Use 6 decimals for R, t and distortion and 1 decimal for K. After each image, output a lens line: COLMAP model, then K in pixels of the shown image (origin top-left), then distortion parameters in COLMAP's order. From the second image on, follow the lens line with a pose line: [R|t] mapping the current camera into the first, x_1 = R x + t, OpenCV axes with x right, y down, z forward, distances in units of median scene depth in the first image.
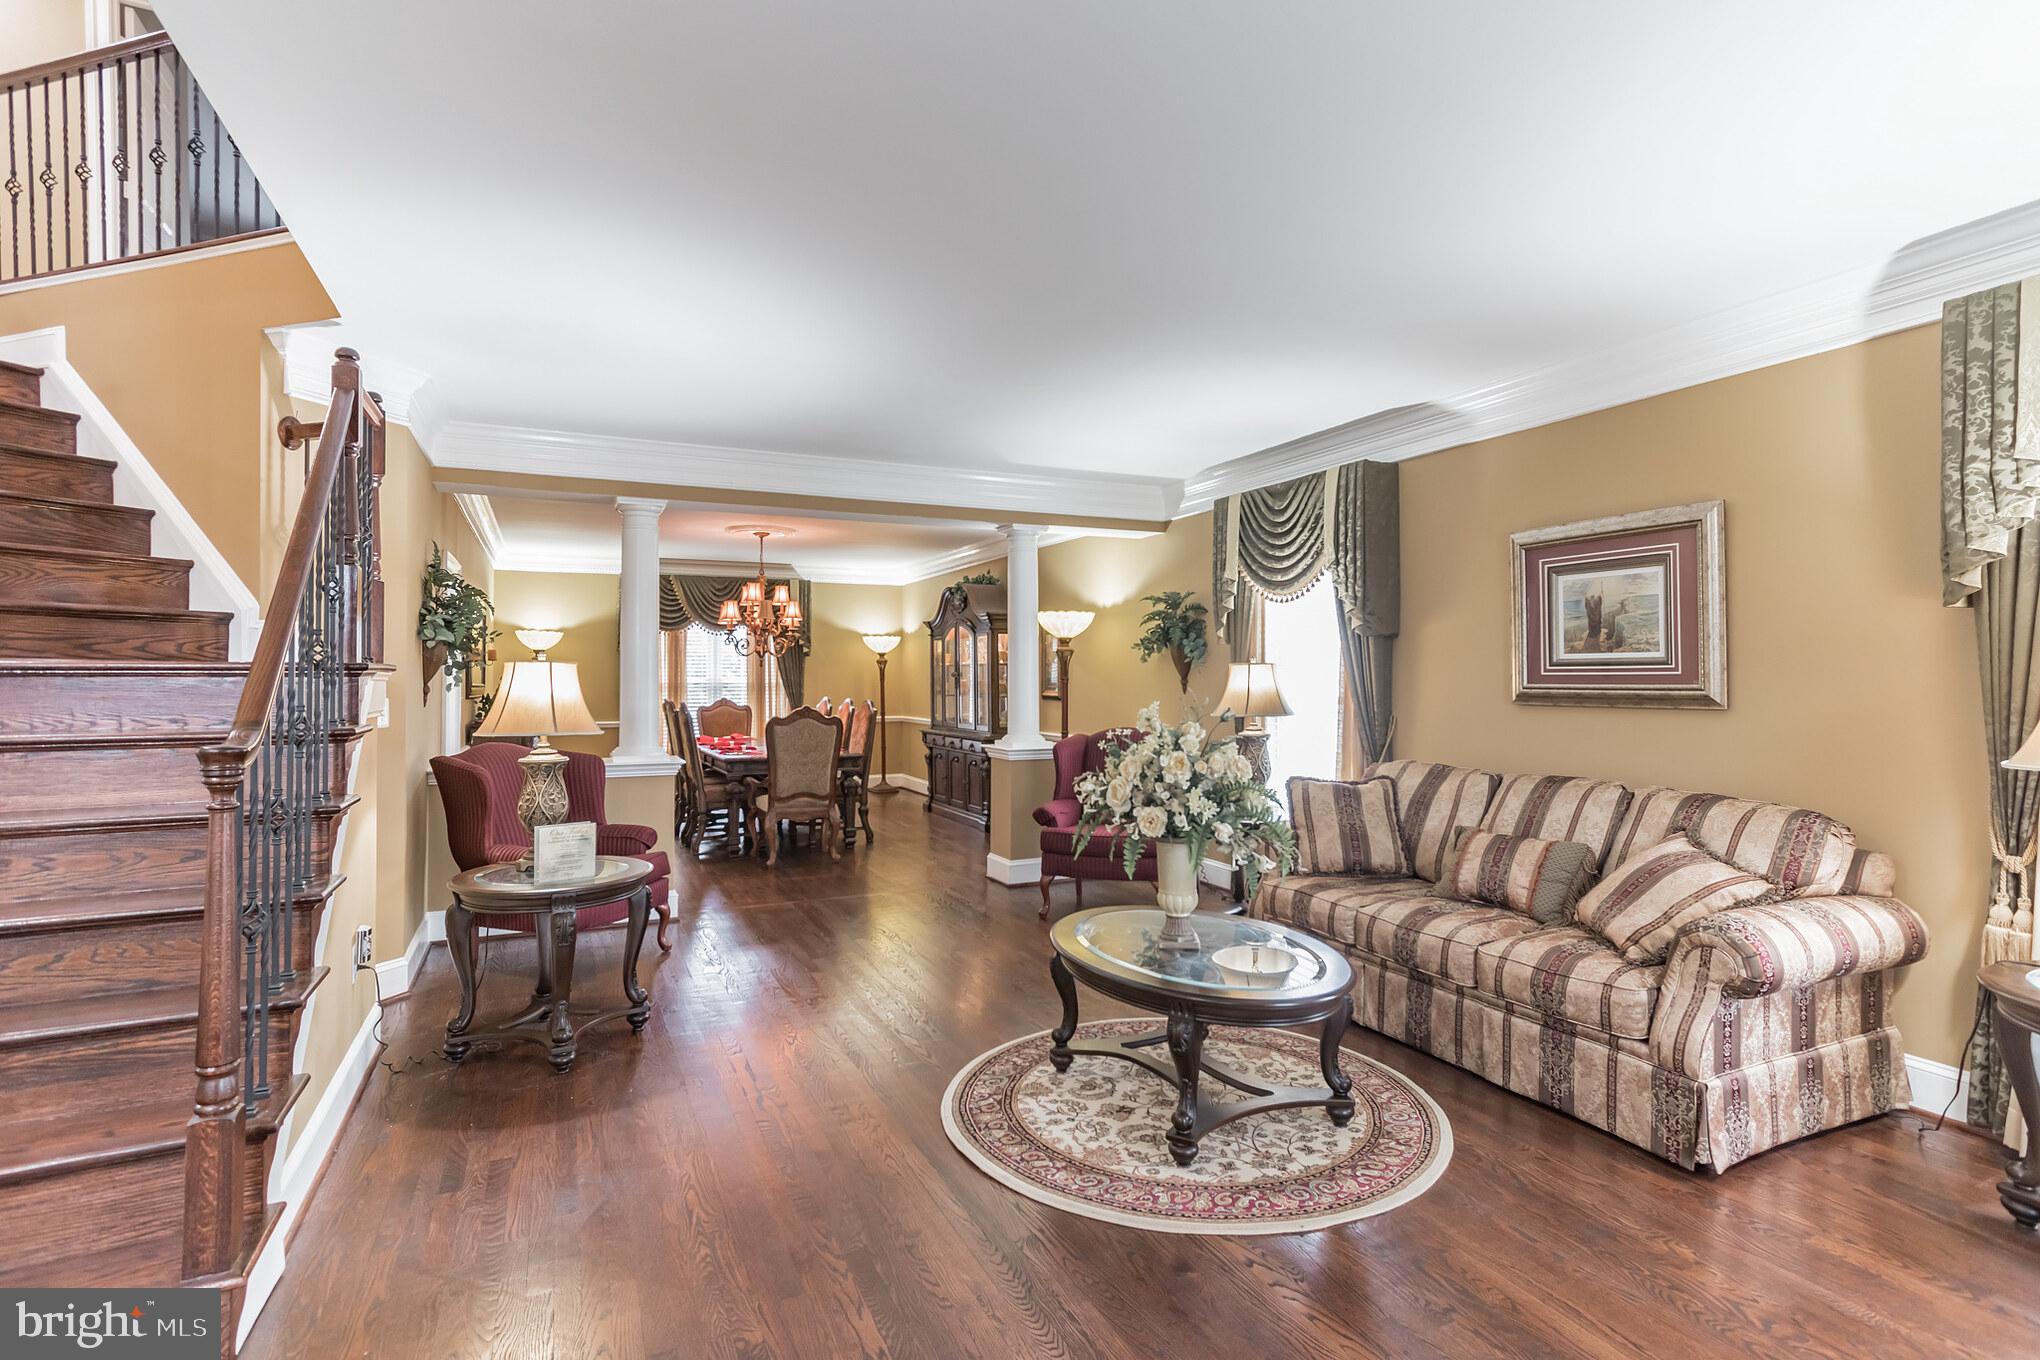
lens RADIAL K [[998.9, 0, 1011.6], [0, 998.9, 675.4], [0, 0, 1]] dist [0.022345, 0.000431]
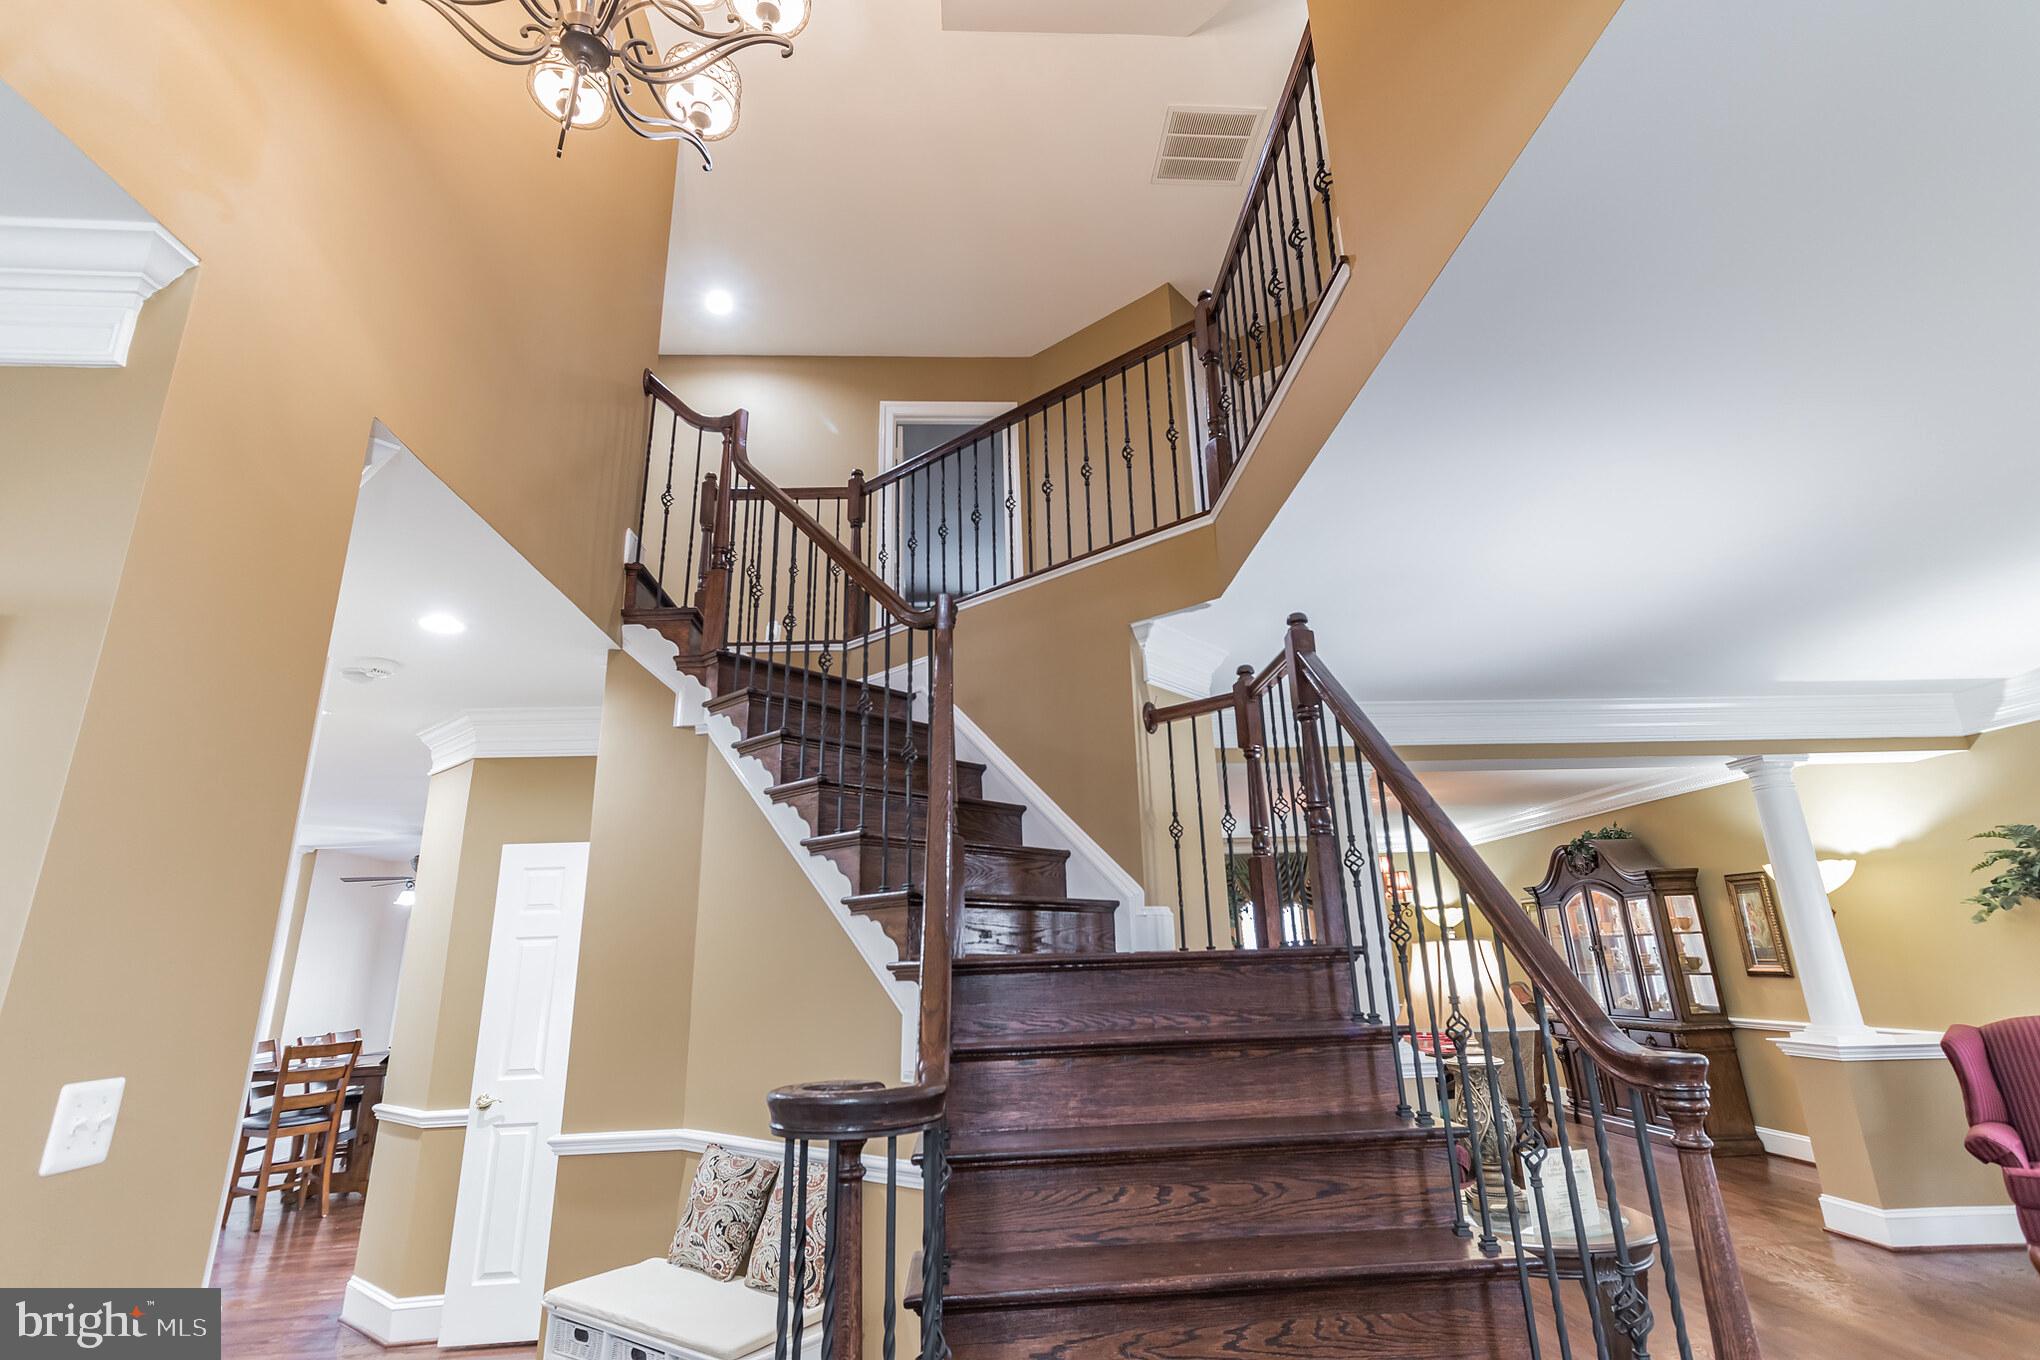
lens RADIAL K [[971.2, 0, 1020.0], [0, 971.2, 680.0], [0, 0, 1]] dist [0.003552, 0.000701]
pose [[0.934610, -0.126657, -0.332358, -0.298238], [0.029918, 0.959130, -0.281379, -0.002415], [0.354413, 0.253036, 0.900202, 0.036157]]
